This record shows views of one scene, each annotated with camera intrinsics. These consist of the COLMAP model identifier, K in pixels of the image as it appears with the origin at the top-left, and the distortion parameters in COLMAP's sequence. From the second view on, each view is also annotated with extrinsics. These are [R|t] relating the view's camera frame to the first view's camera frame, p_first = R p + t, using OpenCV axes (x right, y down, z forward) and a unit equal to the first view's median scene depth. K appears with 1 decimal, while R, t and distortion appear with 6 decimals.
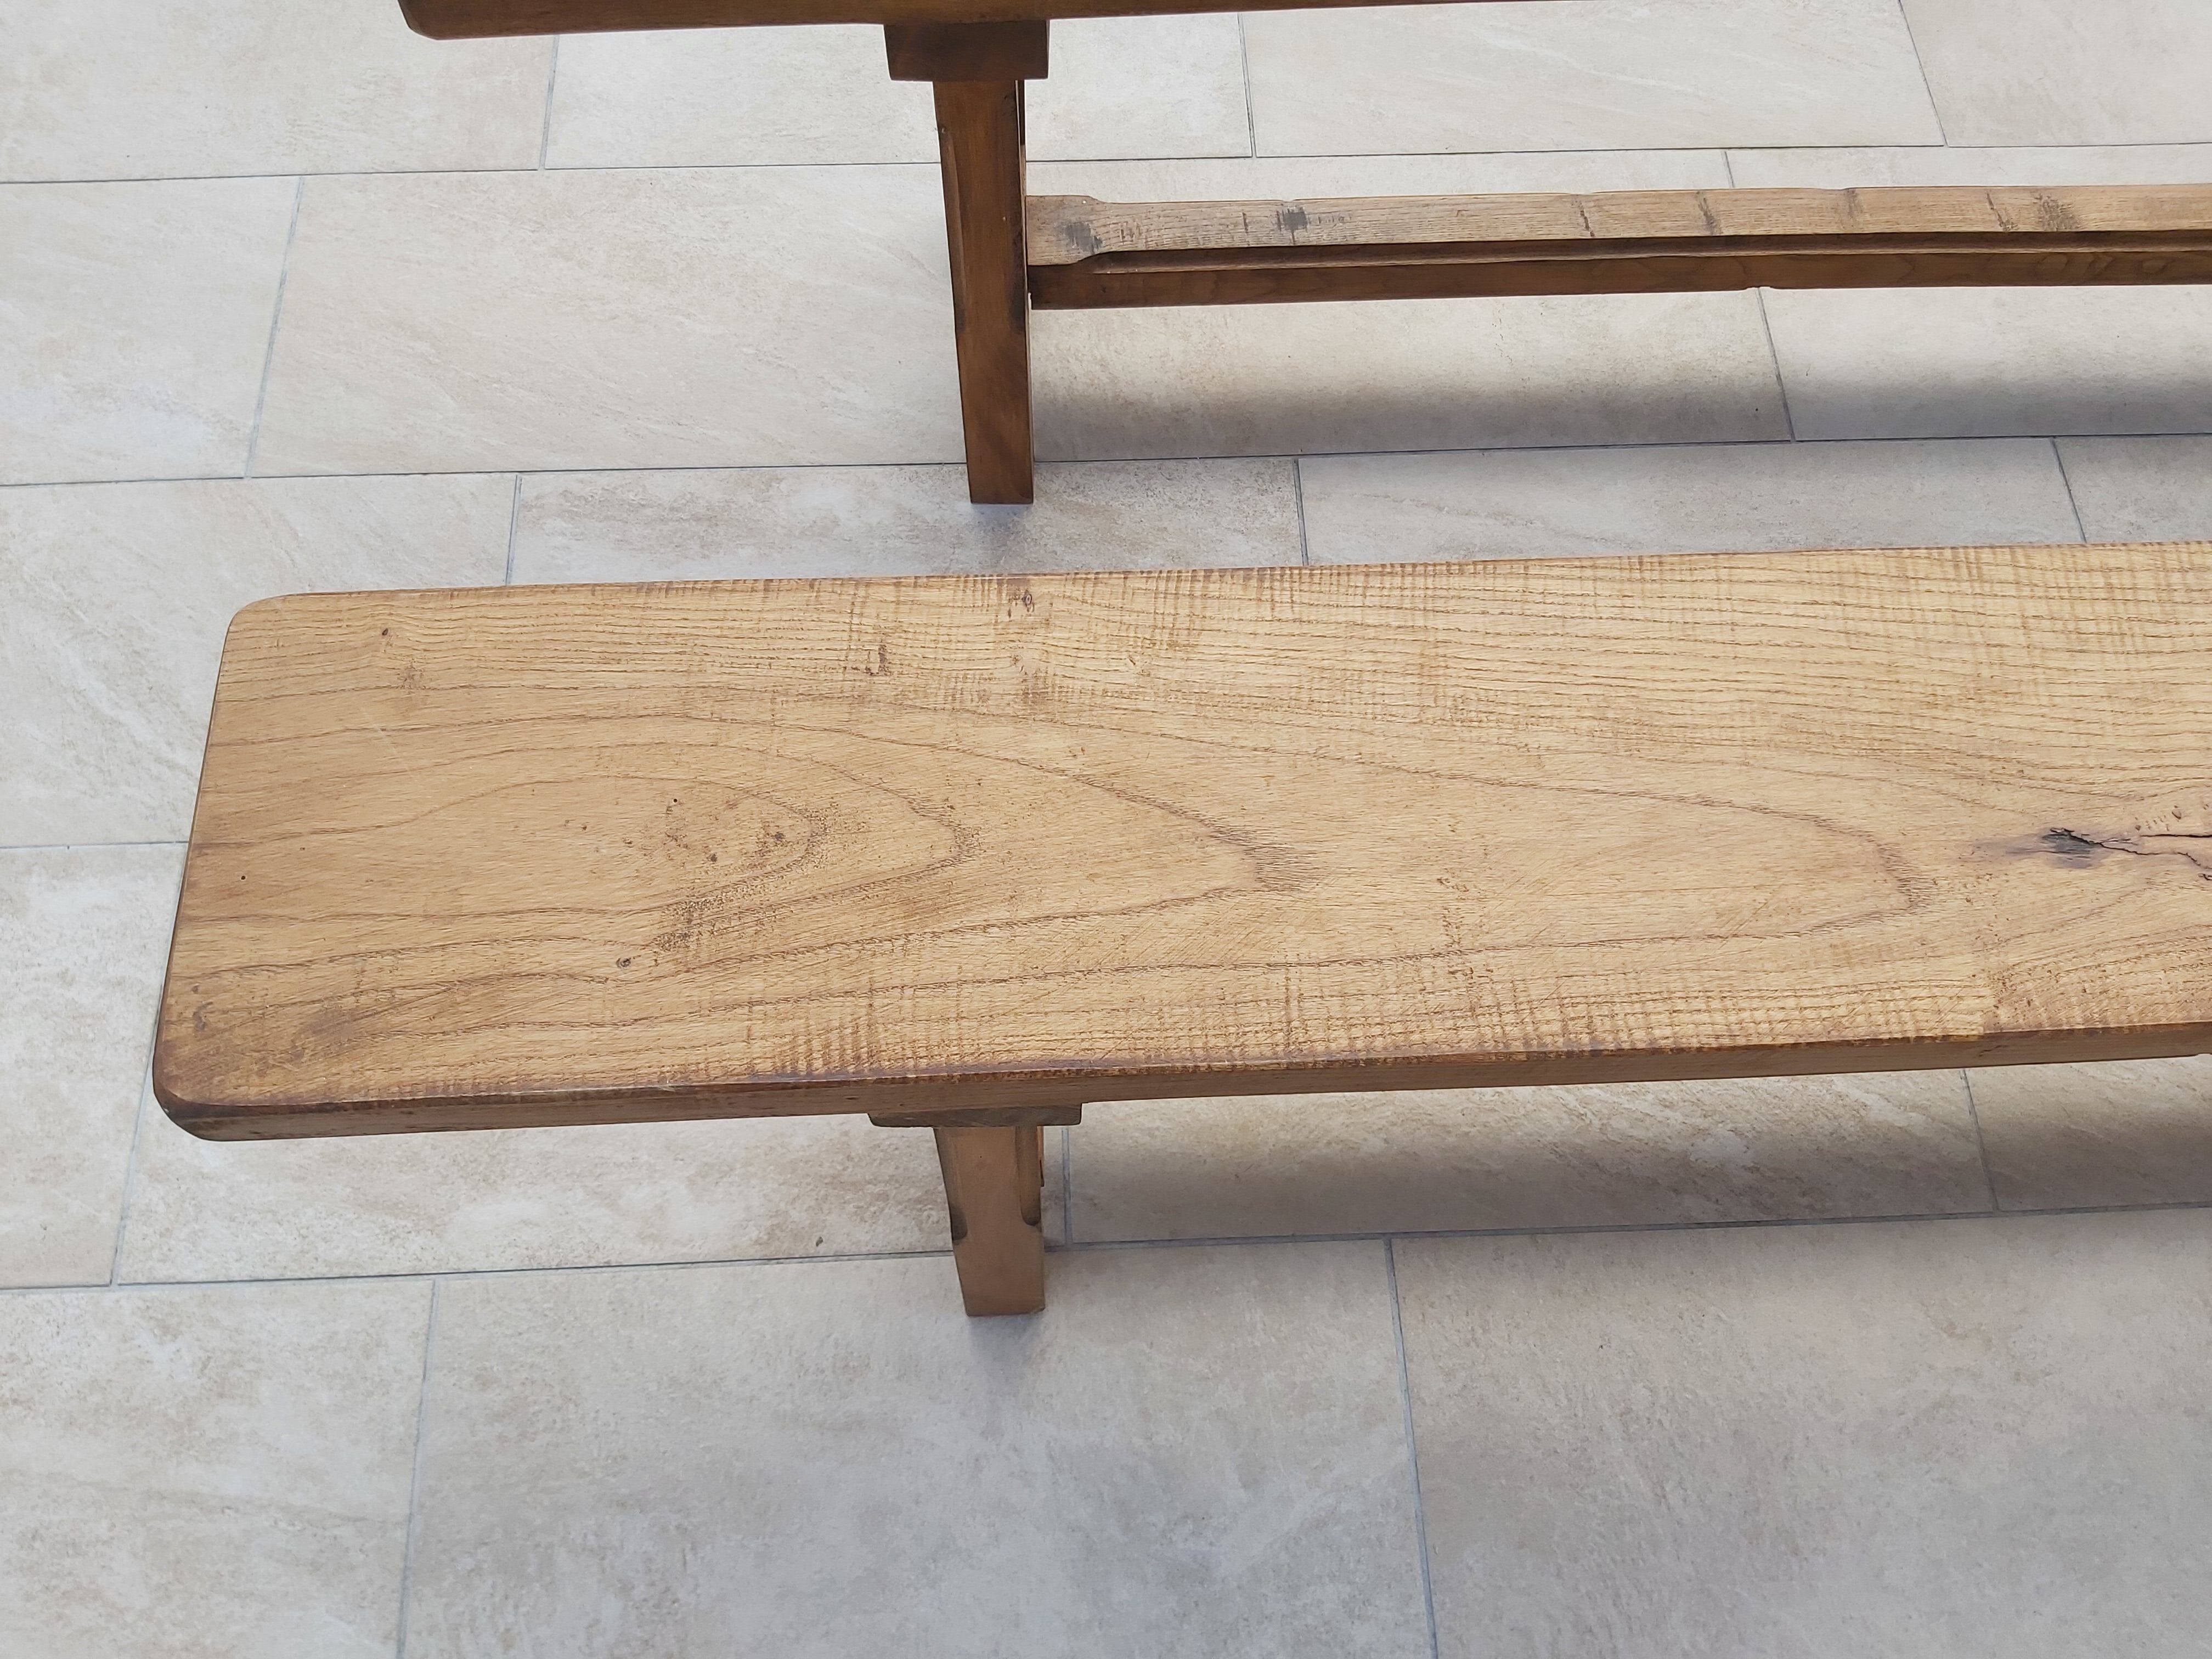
lens RADIAL K [[1701.7, 0, 1094.4], [0, 1701.7, 825.8], [0, 0, 1]] dist [0.074873, -0.150930]
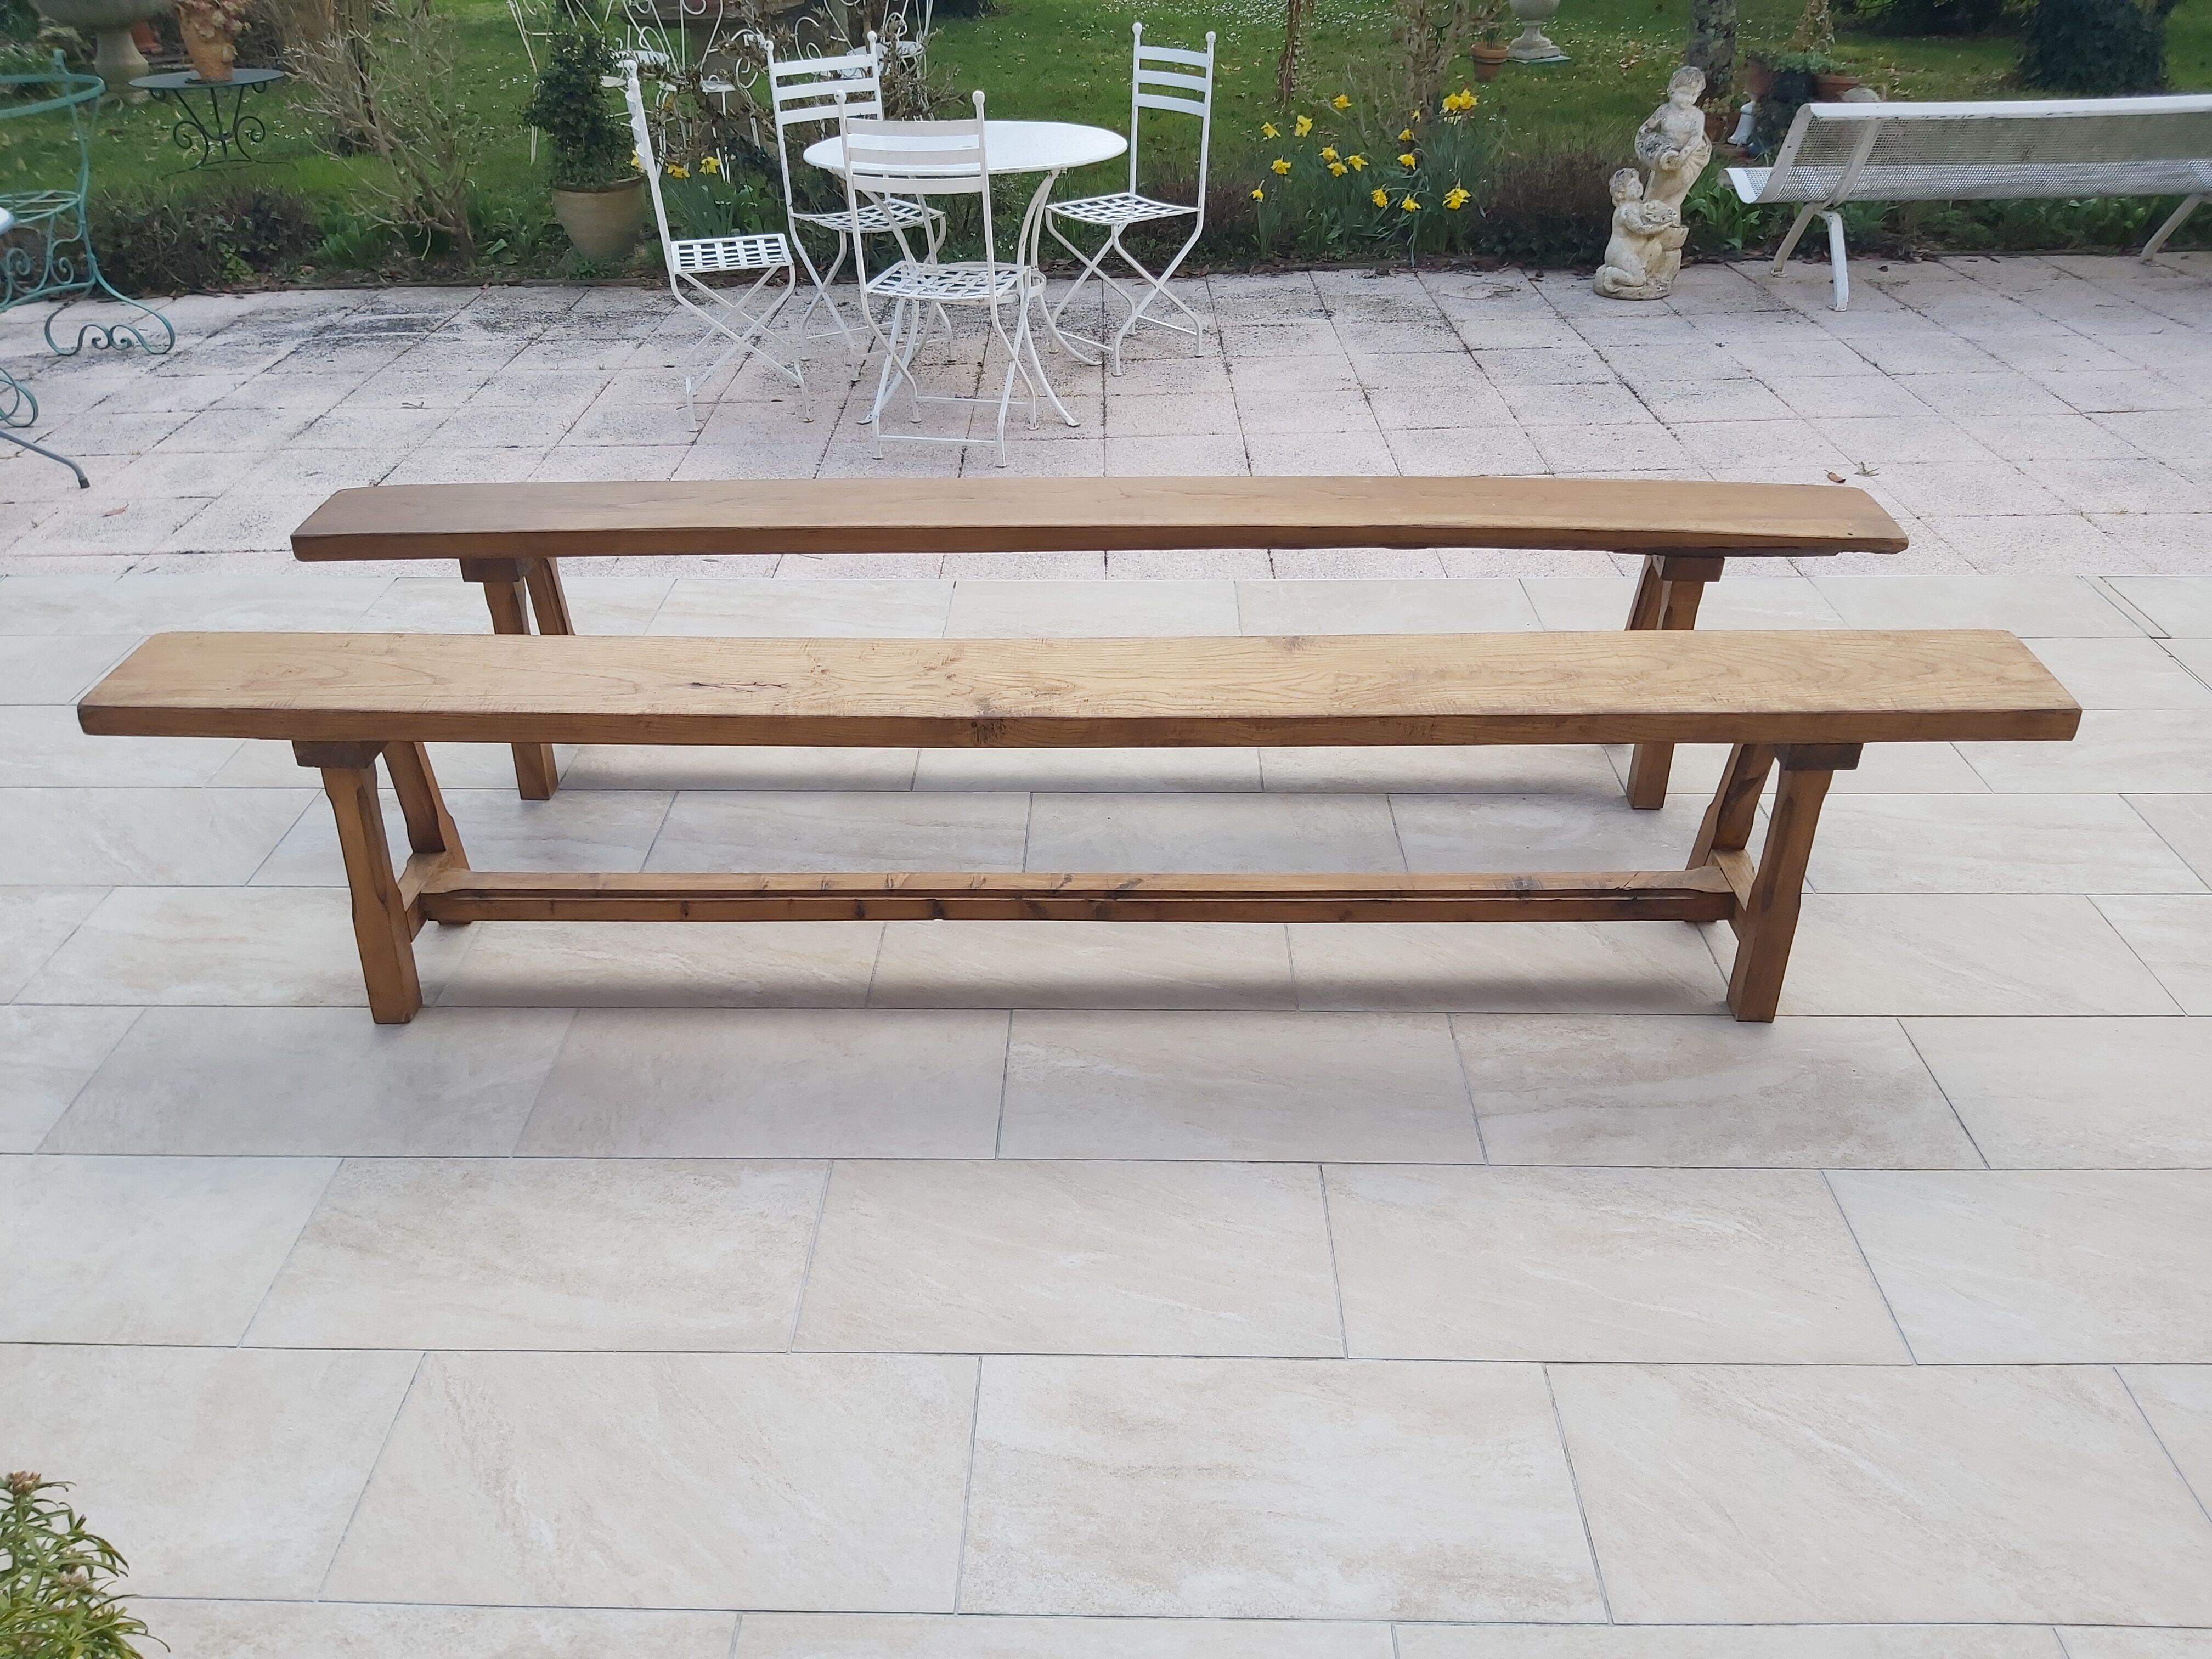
lens RADIAL K [[1692.1, 0, 1110.8], [0, 1692.1, 821.4], [0, 0, 1]] dist [0.067570, -0.124824]
pose [[0.997926, 0.012959, -0.063058, 0.830925], [-0.047401, 0.810710, -0.583527, 1.083183], [0.043560, 0.585305, 0.809642, -0.719075]]
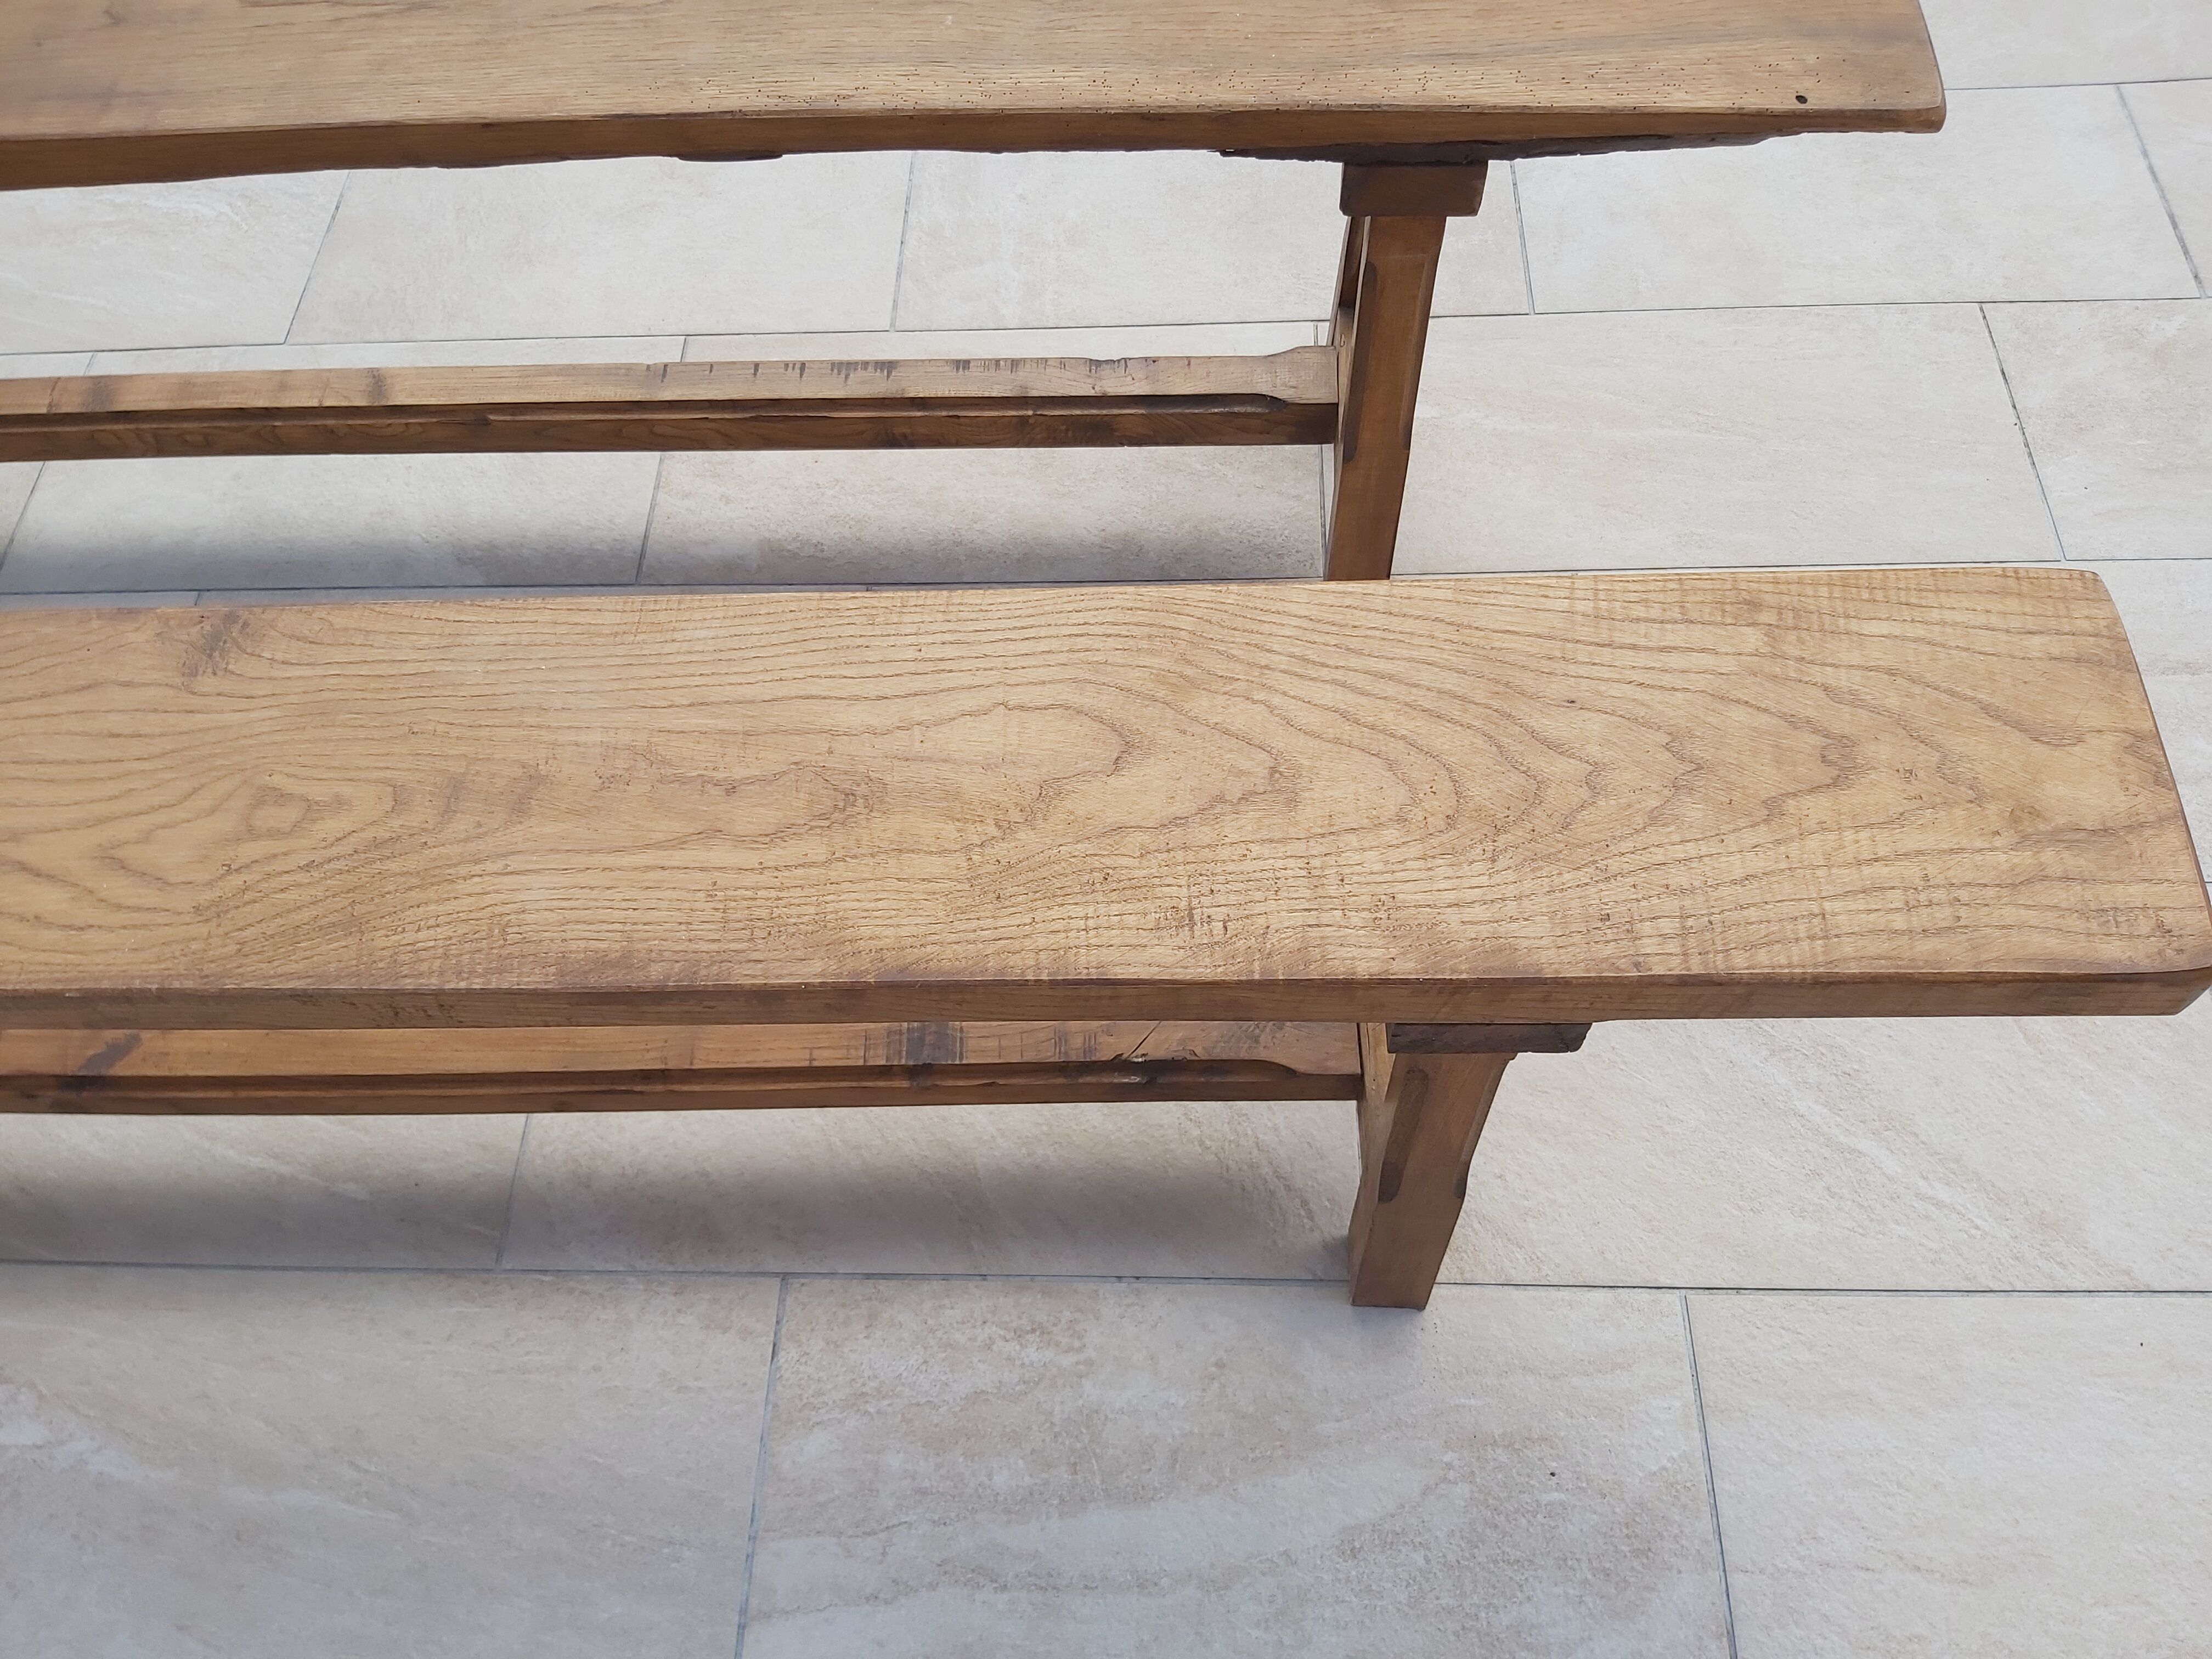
lens RADIAL K [[1690.8, 0, 1106.0], [0, 1690.8, 829.5], [0, 0, 1]] dist [0.075925, -0.146050]
pose [[0.993688, 0.024371, -0.109503, 1.342089], [-0.037126, 0.992555, -0.115999, 0.038528], [0.105861, 0.119332, 0.987195, -0.025044]]
